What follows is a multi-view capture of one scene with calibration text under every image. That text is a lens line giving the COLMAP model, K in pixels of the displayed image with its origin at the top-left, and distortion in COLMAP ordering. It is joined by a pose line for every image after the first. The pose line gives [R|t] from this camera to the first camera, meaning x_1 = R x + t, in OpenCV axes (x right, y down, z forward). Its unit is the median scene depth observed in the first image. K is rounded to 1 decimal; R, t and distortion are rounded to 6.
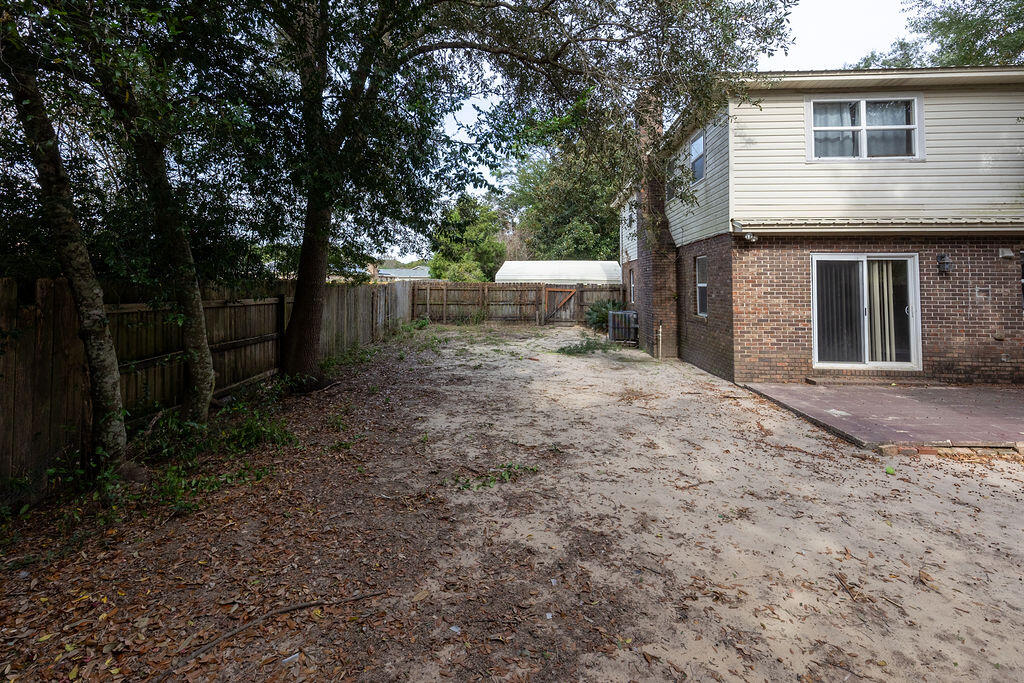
lens RADIAL K [[474.4, 0, 513.1], [0, 474.4, 260.0], [0, 0, 1]] dist [0.001695, -0.000087]
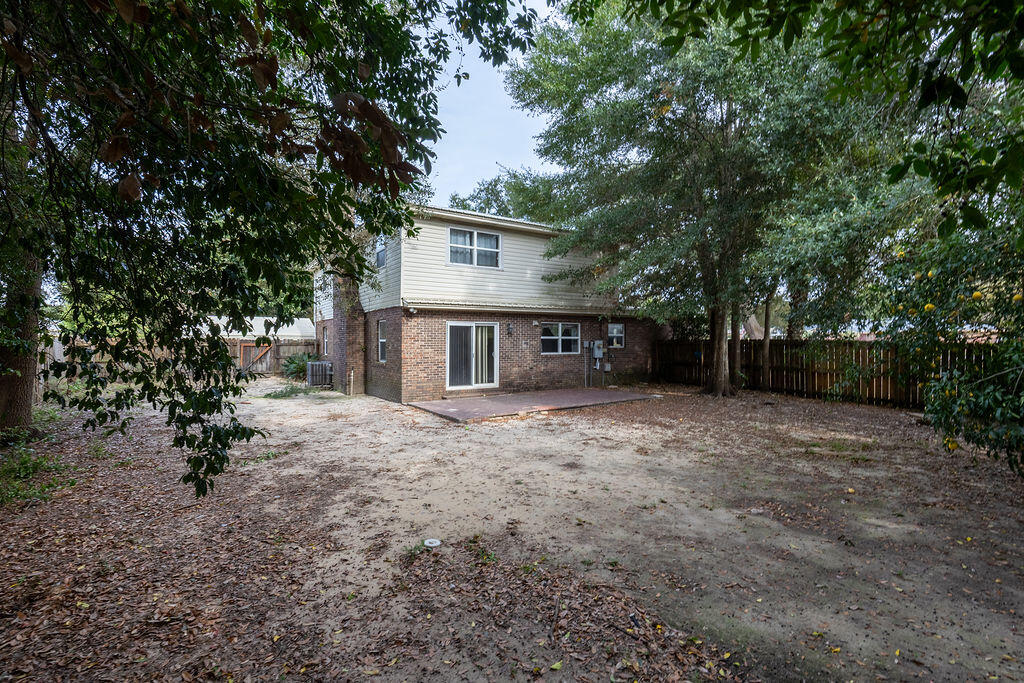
lens RADIAL K [[466.4, 0, 512.0], [0, 466.4, 341.5], [0, 0, 1]] dist [-0.011329, -0.000035]
pose [[0.794607, -0.007230, 0.607081, -0.174137], [-0.028834, 0.998351, 0.049630, -0.030365], [-0.606439, -0.056942, 0.793089, -0.423360]]
